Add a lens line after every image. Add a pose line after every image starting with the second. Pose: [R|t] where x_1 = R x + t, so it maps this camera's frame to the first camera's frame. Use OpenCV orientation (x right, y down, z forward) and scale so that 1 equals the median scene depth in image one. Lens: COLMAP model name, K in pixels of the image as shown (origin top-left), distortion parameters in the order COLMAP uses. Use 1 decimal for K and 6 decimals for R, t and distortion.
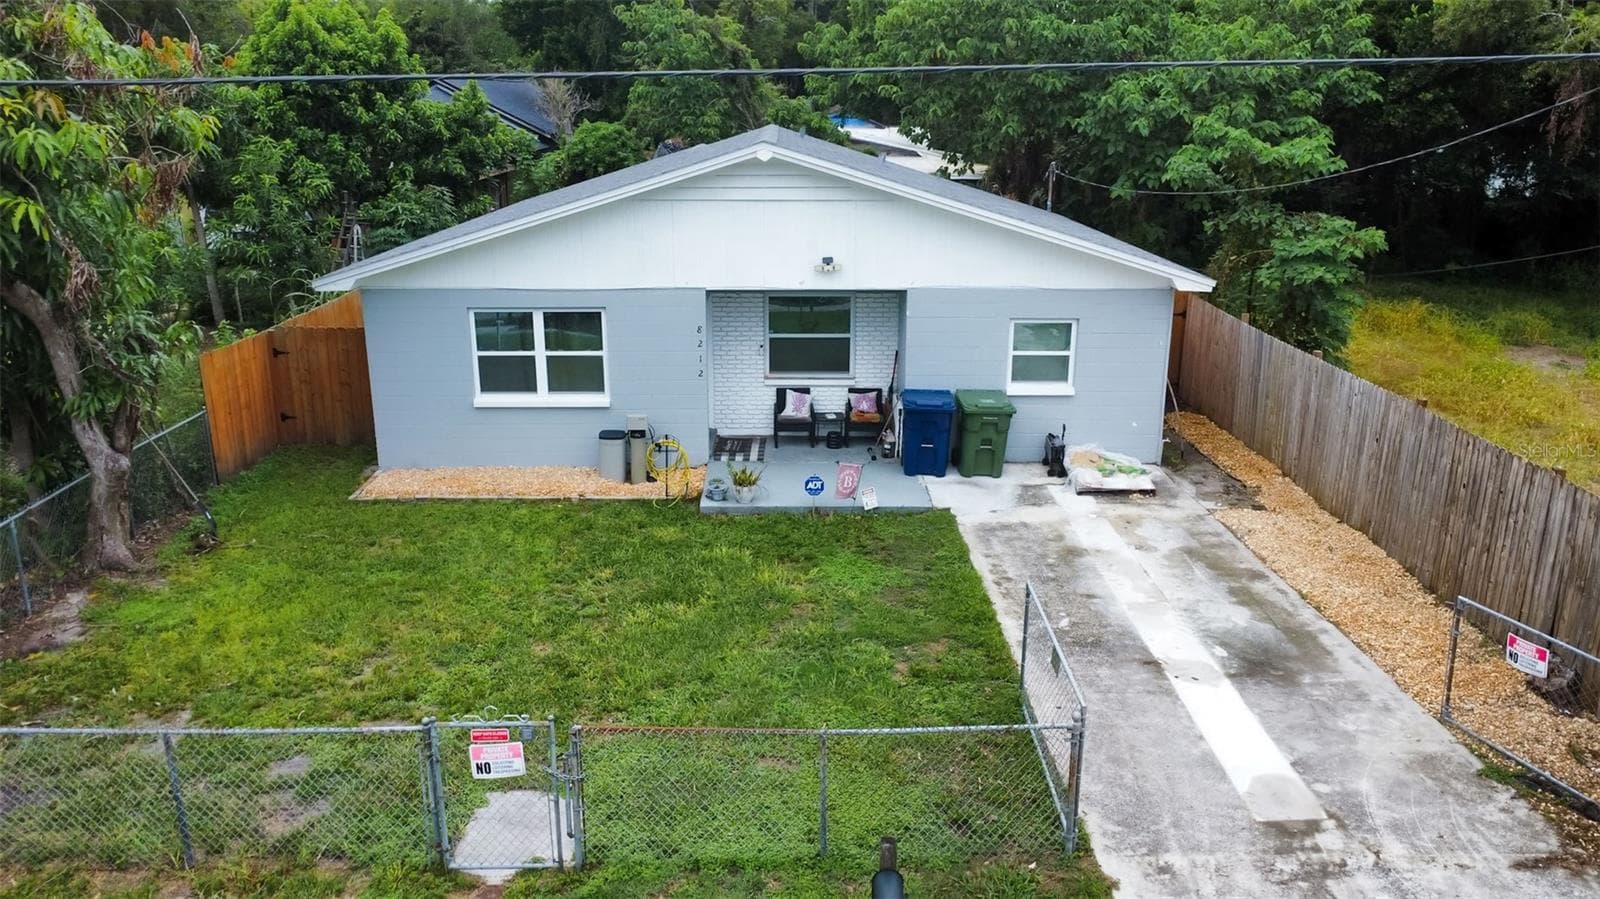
lens RADIAL K [[1158.0, 0, 812.2], [0, 1158.0, 447.1], [0, 0, 1]] dist [-0.004761, -0.010909]
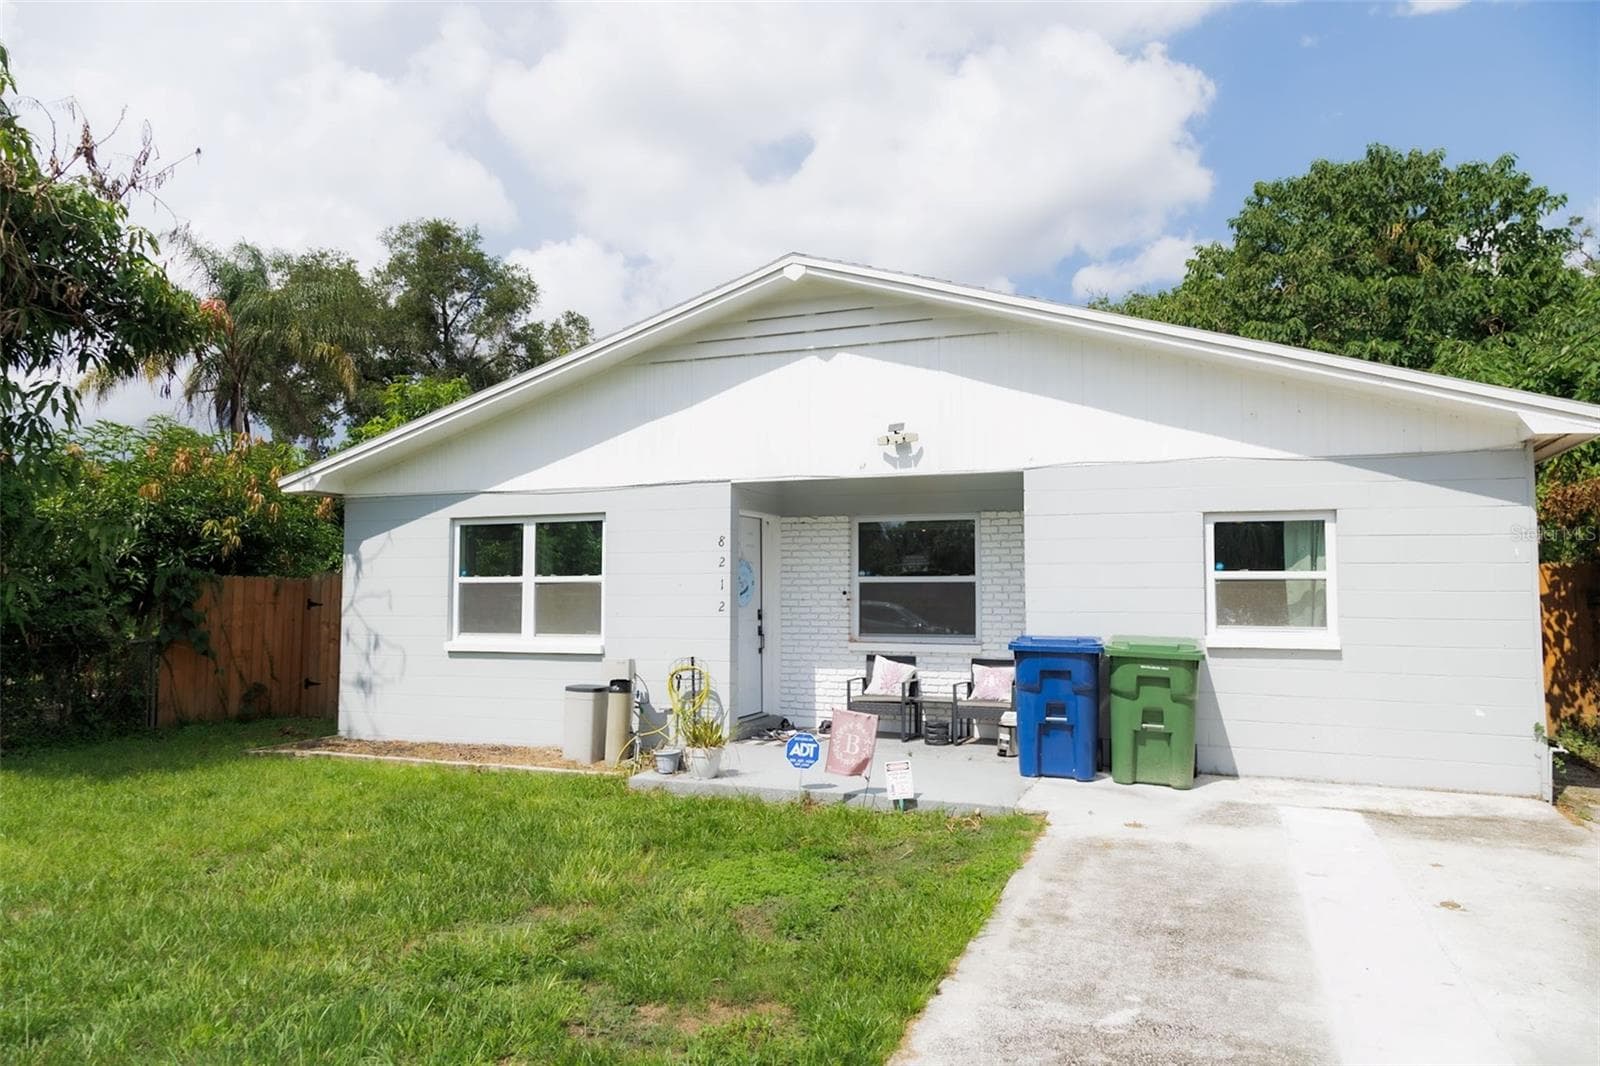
lens RADIAL K [[1062.6, 0, 808.8], [0, 1062.6, 537.4], [0, 0, 1]] dist [0.008562, 0.002148]
pose [[0.926944, -0.024872, -0.374374, 0.188091], [-0.104808, 0.940916, -0.322013, 0.094829], [0.360263, 0.337725, 0.869570, 0.467455]]
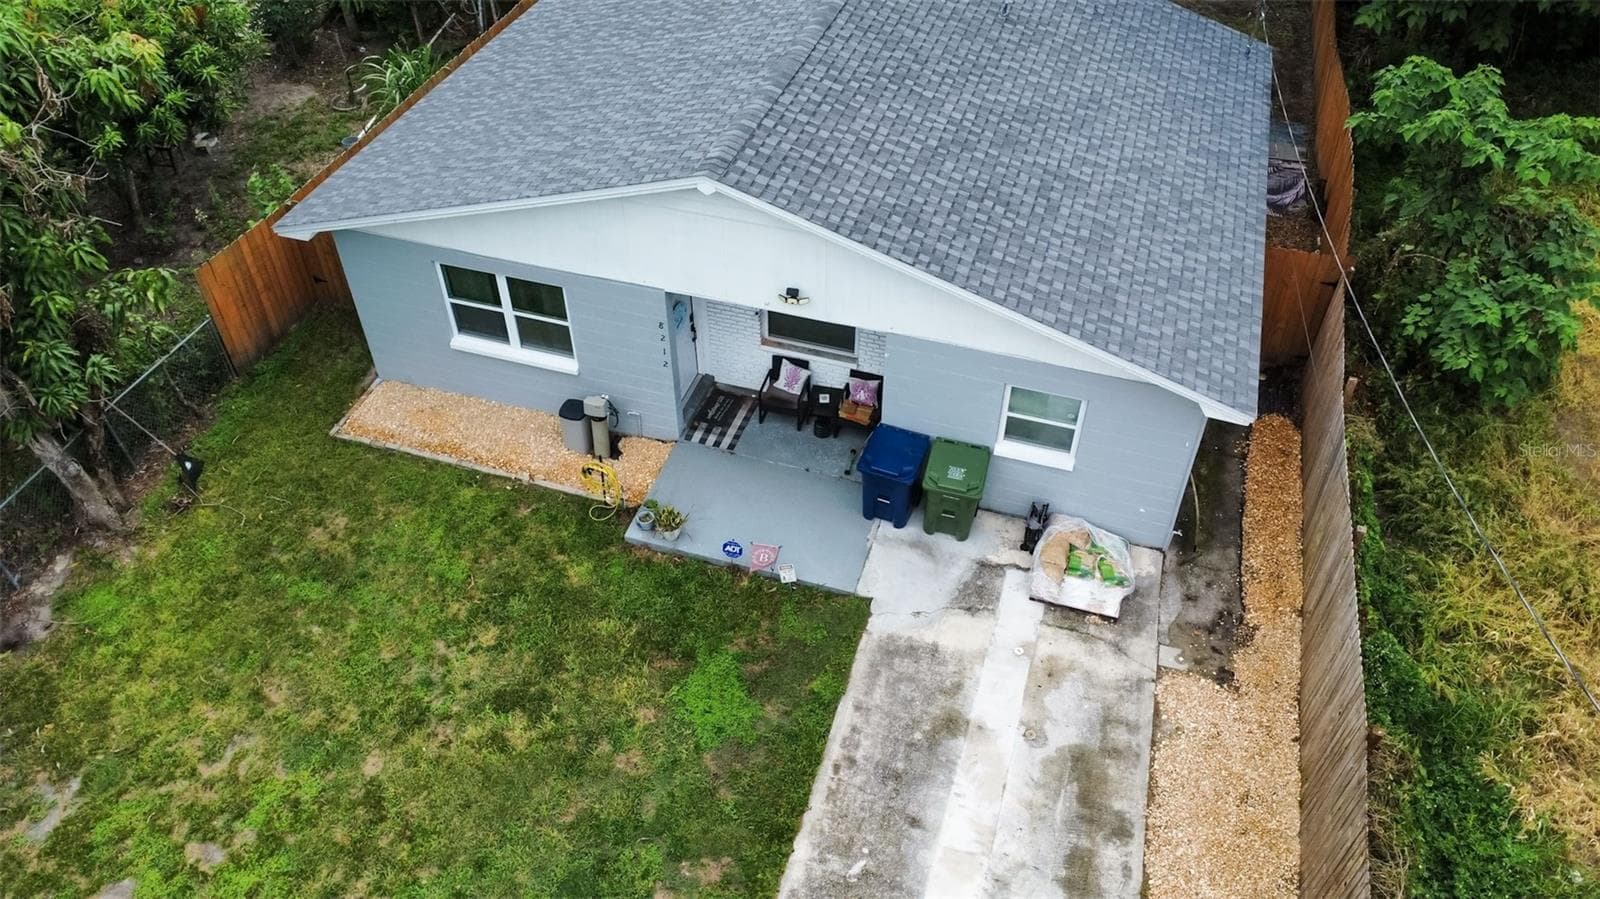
lens RADIAL K [[1158.0, 0, 808.8], [0, 1158.0, 440.7], [0, 0, 1]] dist [-0.004761, -0.010909]
pose [[0.947958, 0.219396, -0.230742, 0.239489], [-0.093039, 0.883943, 0.458245, -0.446574], [0.304500, -0.412929, 0.858353, 0.223772]]
